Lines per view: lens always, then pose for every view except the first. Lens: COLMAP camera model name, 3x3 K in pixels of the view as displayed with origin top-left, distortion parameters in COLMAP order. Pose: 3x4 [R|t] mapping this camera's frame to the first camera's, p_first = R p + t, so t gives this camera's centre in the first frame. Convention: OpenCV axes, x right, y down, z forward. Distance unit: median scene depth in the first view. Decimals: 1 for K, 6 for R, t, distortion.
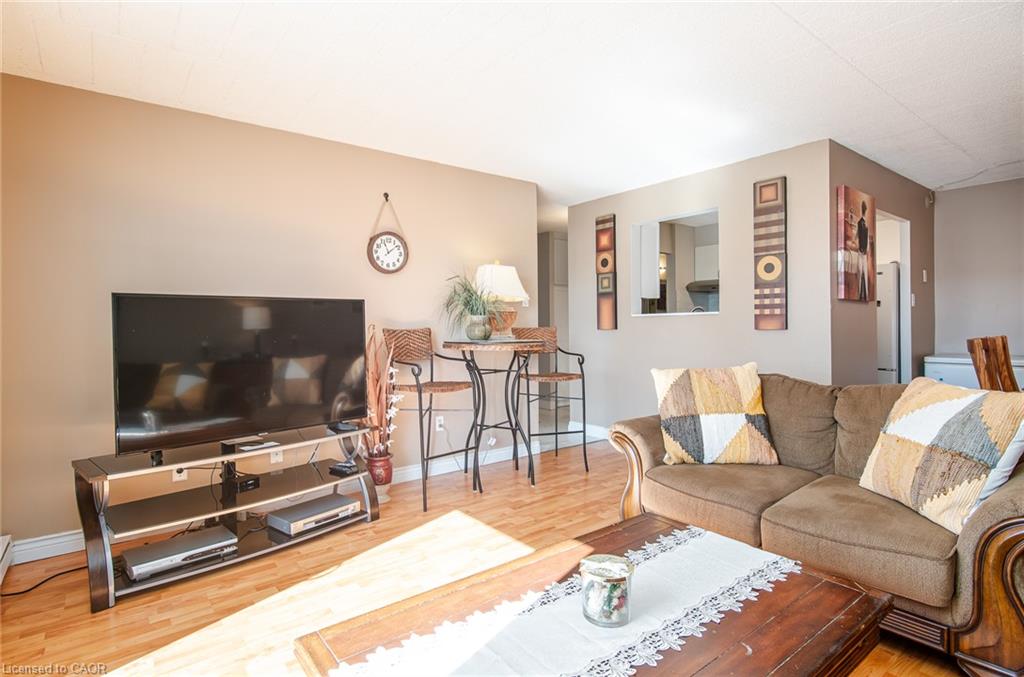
lens RADIAL K [[519.0, 0, 502.2], [0, 519.0, 331.3], [0, 0, 1]] dist [-0.006711, -0.000645]
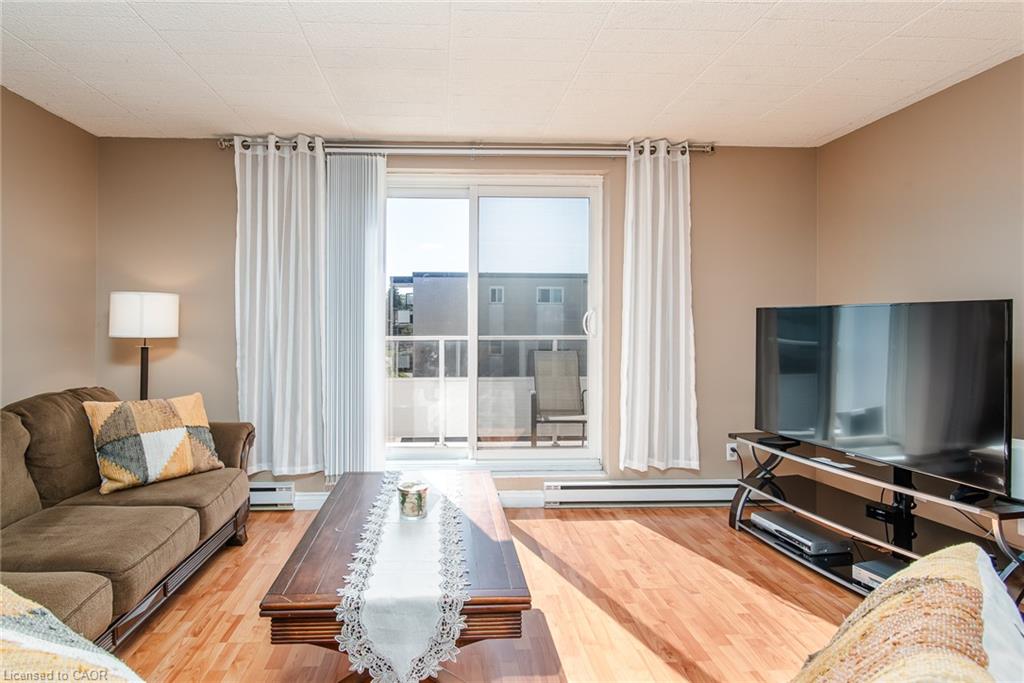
lens RADIAL K [[530.4, 0, 460.8], [0, 530.4, 320.8], [0, 0, 1]] dist [-0.003698, 0.000595]
pose [[-0.579138, 0.011577, -0.815147, 0.511421], [-0.003724, 0.999851, 0.016846, -0.038215], [0.815221, 0.012792, -0.579009, 0.716177]]
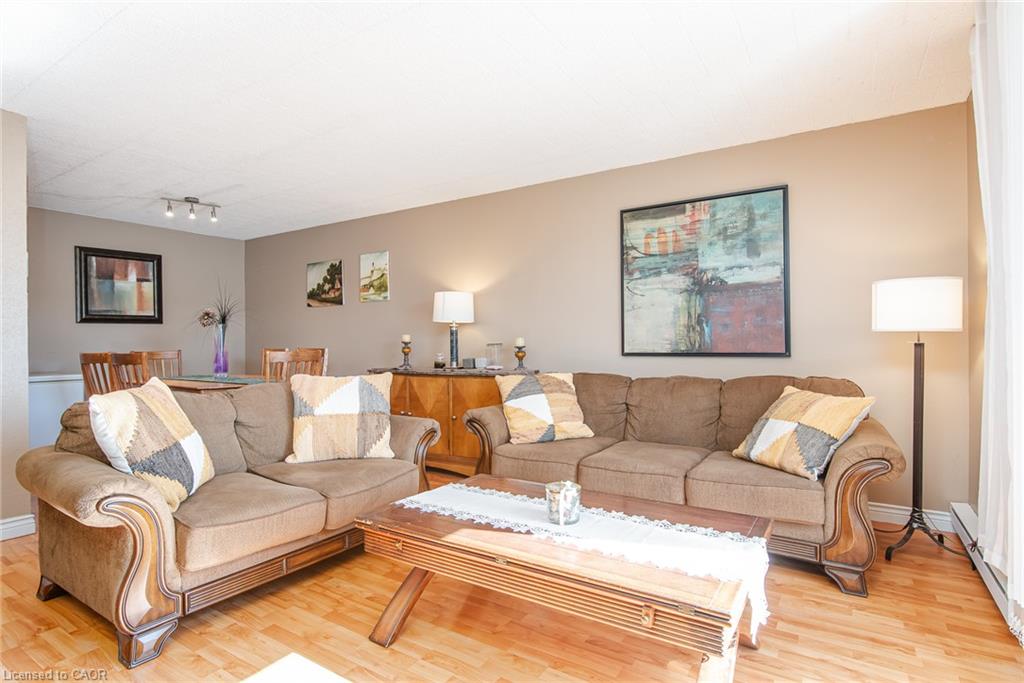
lens RADIAL K [[506.3, 0, 503.6], [0, 506.3, 340.4], [0, 0, 1]] dist [0.000591, 0.000604]
pose [[-0.353941, 0.016510, 0.935122, -0.362594], [0.020566, 0.999740, -0.009867, 0.012877], [-0.935041, 0.015740, -0.354189, 0.582128]]
